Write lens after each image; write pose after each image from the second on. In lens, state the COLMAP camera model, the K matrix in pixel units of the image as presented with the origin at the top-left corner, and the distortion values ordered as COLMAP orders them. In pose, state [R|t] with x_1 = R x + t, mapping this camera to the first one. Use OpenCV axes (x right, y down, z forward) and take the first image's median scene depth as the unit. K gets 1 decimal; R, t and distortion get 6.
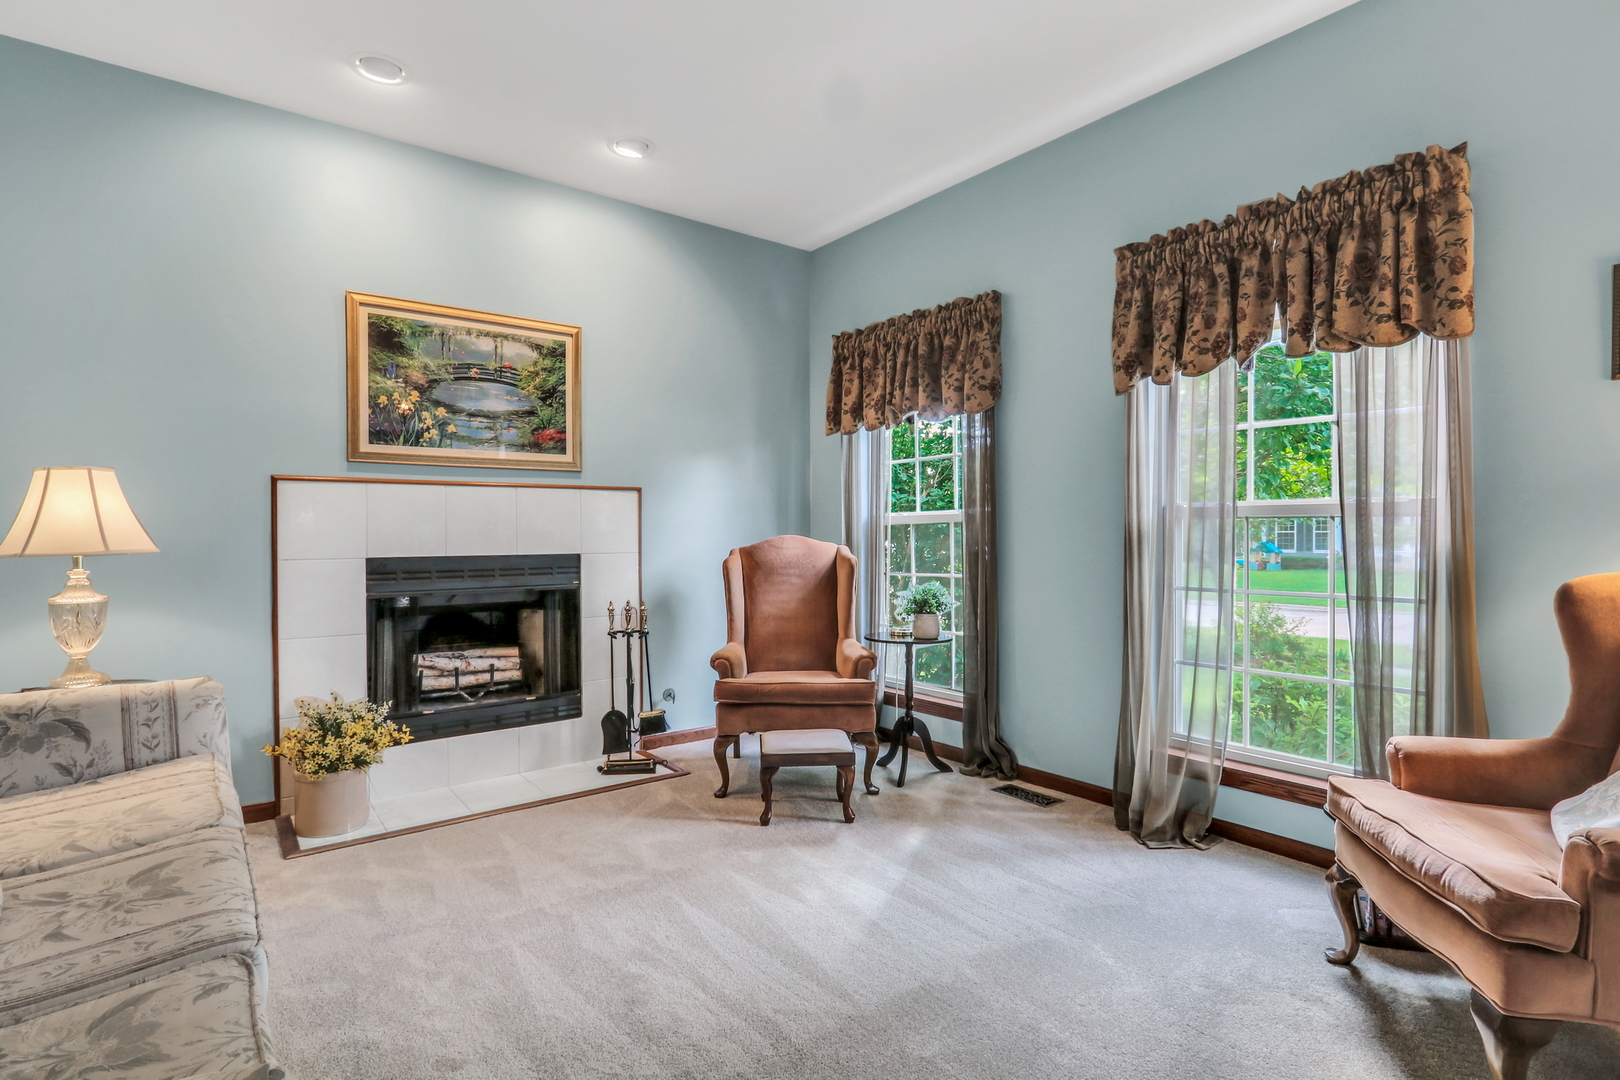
lens RADIAL K [[757.0, 0, 839.4], [0, 757.0, 537.3], [0, 0, 1]] dist [-0.021669, 0.003329]
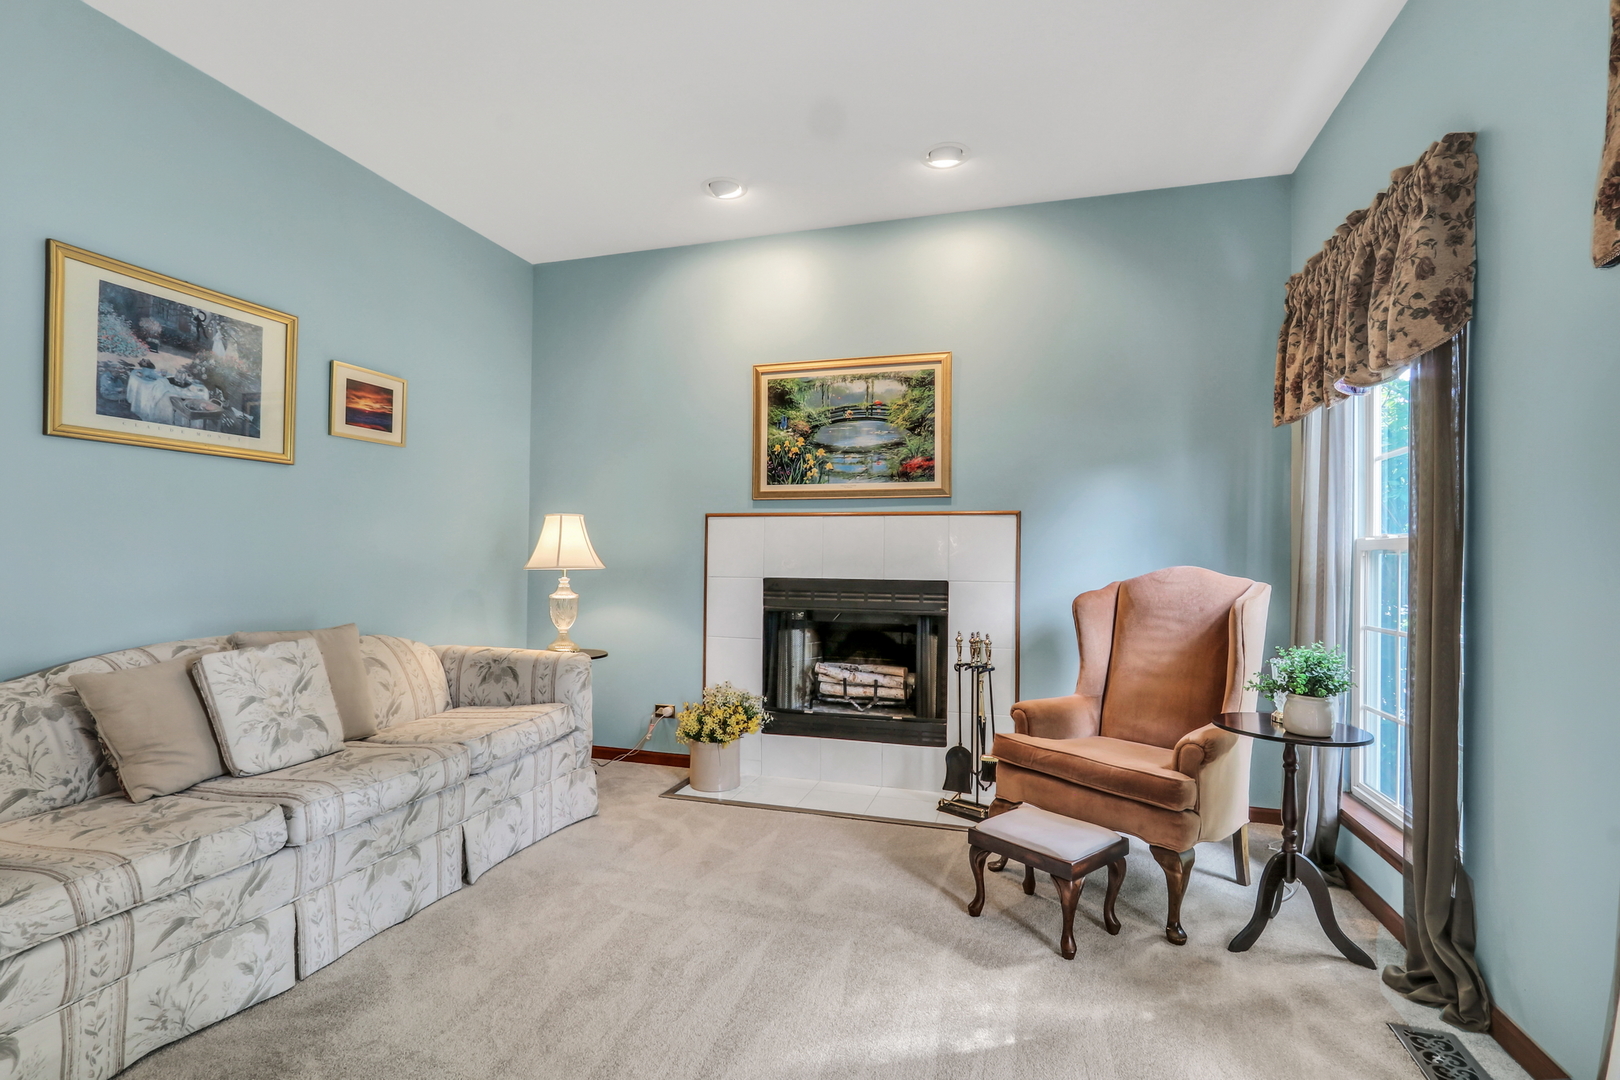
lens RADIAL K [[757.0, 0, 809.3], [0, 757.0, 548.4], [0, 0, 1]] dist [-0.021669, 0.003329]
pose [[0.577926, 0.000371, -0.816089, 0.386954], [-0.017641, 0.999772, -0.012038, -0.005720], [0.815898, 0.021354, 0.577801, 0.304830]]
